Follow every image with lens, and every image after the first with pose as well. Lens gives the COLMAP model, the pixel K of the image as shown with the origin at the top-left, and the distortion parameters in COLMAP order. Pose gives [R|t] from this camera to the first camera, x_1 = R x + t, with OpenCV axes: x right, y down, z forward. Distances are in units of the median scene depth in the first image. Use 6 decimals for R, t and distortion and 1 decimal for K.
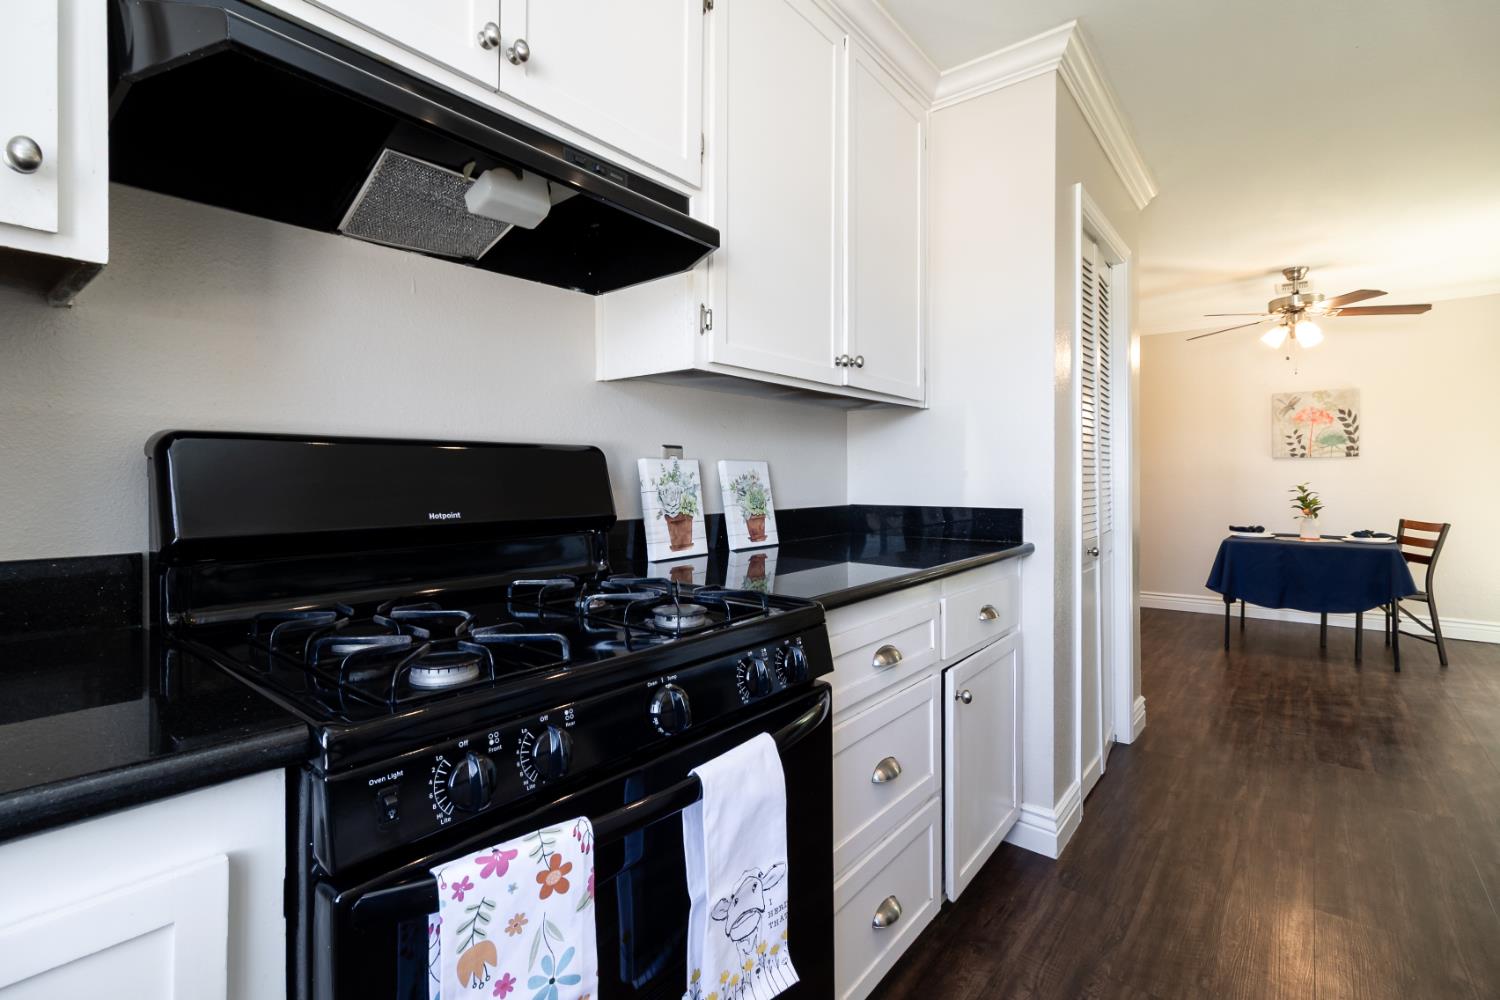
lens RADIAL K [[701.0, 0, 732.8], [0, 701.0, 481.3], [0, 0, 1]] dist [0.005596, -0.001666]
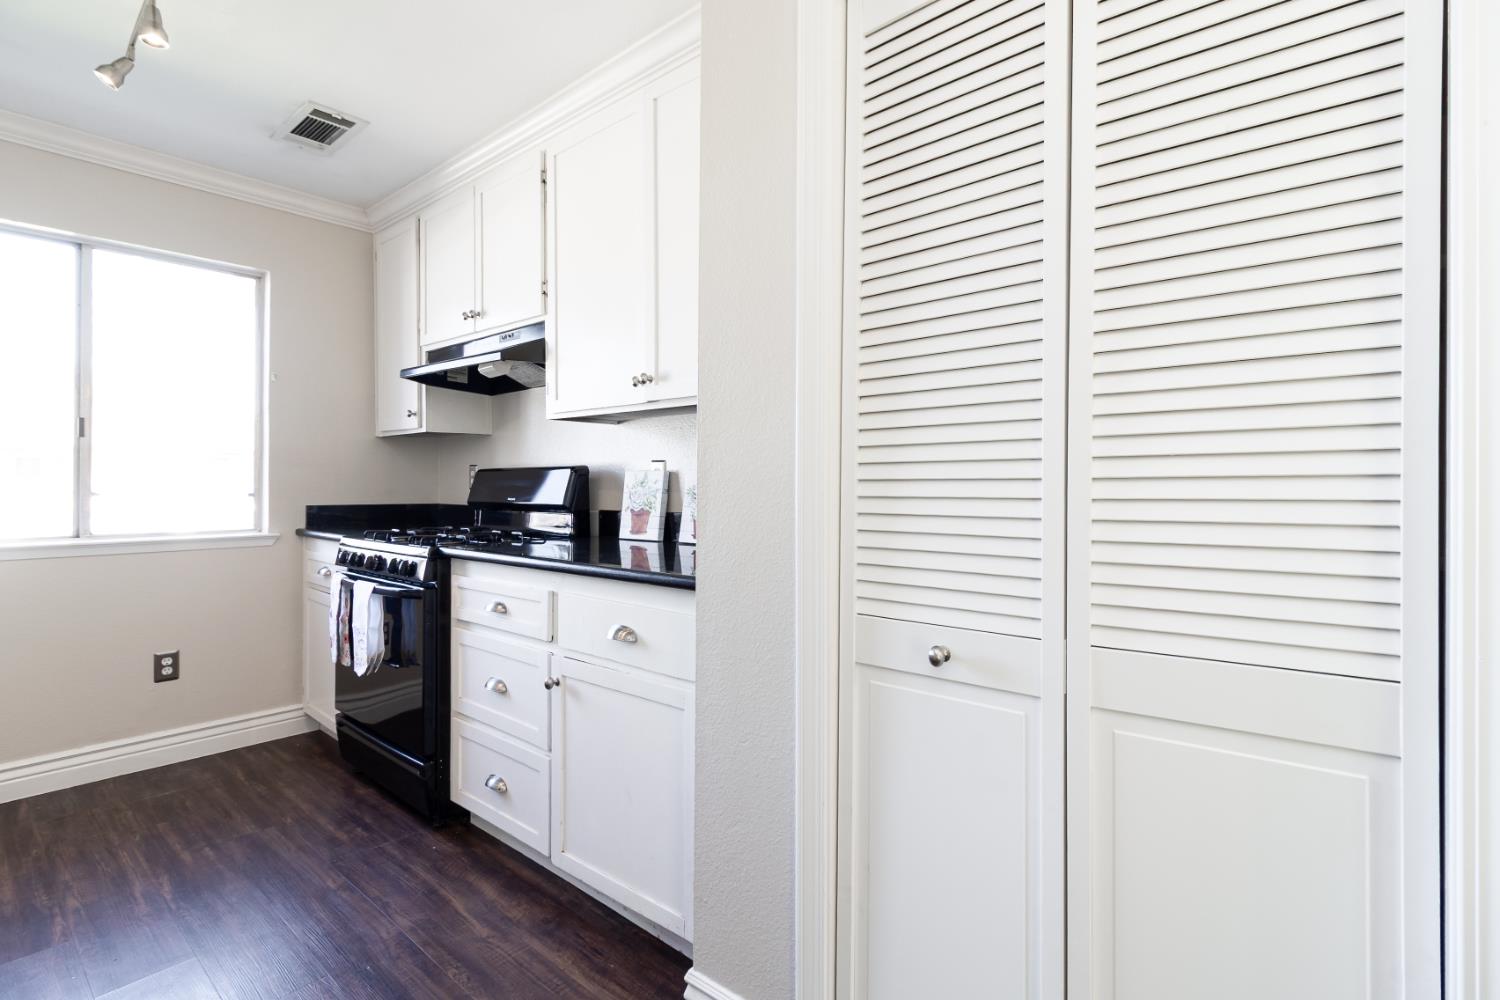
lens RADIAL K [[701.0, 0, 747.0], [0, 701.0, 485.1], [0, 0, 1]] dist [0.005596, -0.001666]
pose [[-0.026415, 0.002564, -0.999648, 1.526253], [-0.003352, 0.999991, 0.002653, -0.007622], [0.999645, 0.003421, -0.026406, 1.434571]]
